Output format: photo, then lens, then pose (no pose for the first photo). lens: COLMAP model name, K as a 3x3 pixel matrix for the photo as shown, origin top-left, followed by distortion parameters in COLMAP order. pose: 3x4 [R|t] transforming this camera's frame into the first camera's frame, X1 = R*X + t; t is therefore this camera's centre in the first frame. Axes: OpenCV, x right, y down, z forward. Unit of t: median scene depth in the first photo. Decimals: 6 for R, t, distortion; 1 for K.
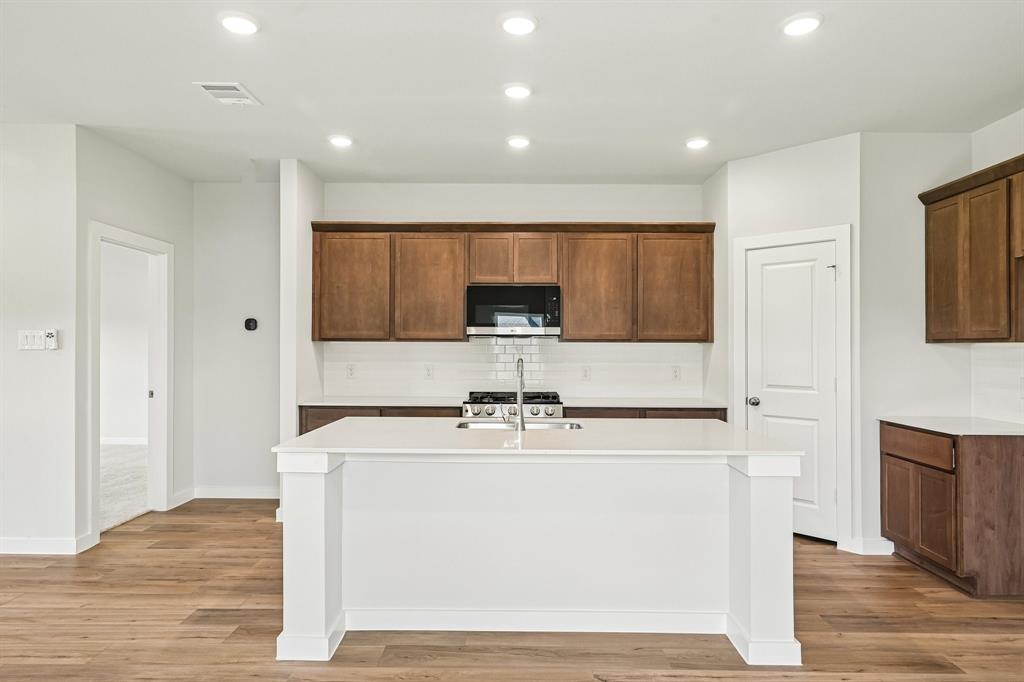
lens RADIAL K [[610.8, 0, 511.7], [0, 610.8, 346.2], [0, 0, 1]] dist [0.004491, -0.002259]
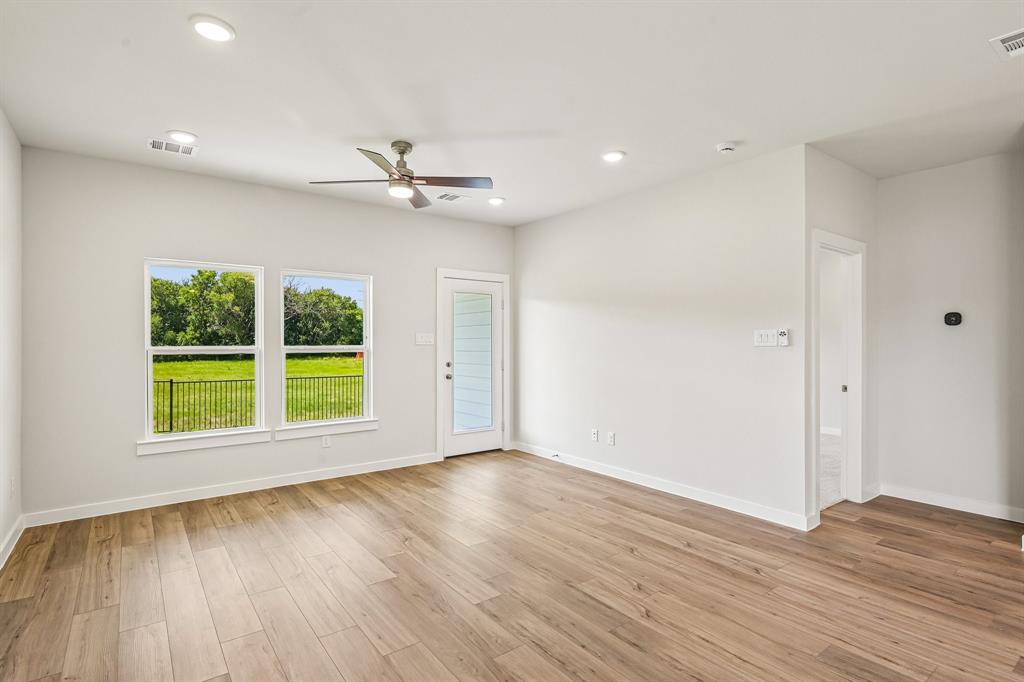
lens RADIAL K [[511.3, 0, 514.8], [0, 511.3, 340.5], [0, 0, 1]] dist [-0.001274, -0.000007]
pose [[0.609626, -0.007411, -0.792655, -0.286829], [0.003182, 0.999971, -0.006902, -0.000318], [0.792683, 0.001685, 0.609632, 0.017197]]
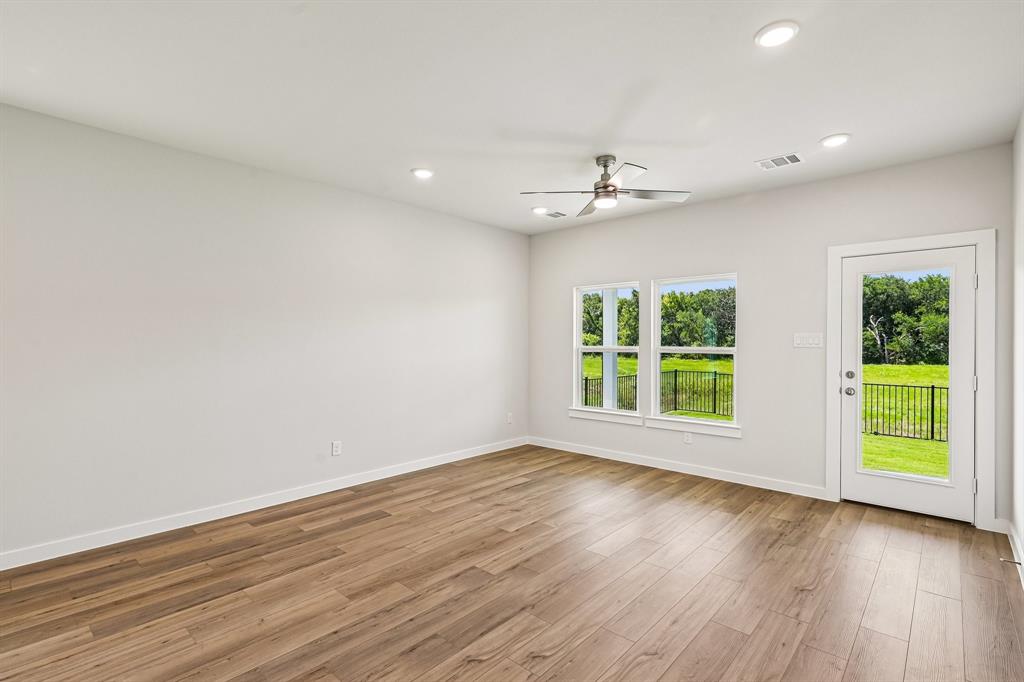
lens RADIAL K [[484.8, 0, 516.8], [0, 484.8, 341.6], [0, 0, 1]] dist [0.004354, 0.000335]
pose [[-0.666892, -0.008426, -0.745106, -0.332168], [-0.007747, 0.999960, -0.004374, -0.002542], [0.745114, 0.002855, -0.666931, 0.884333]]
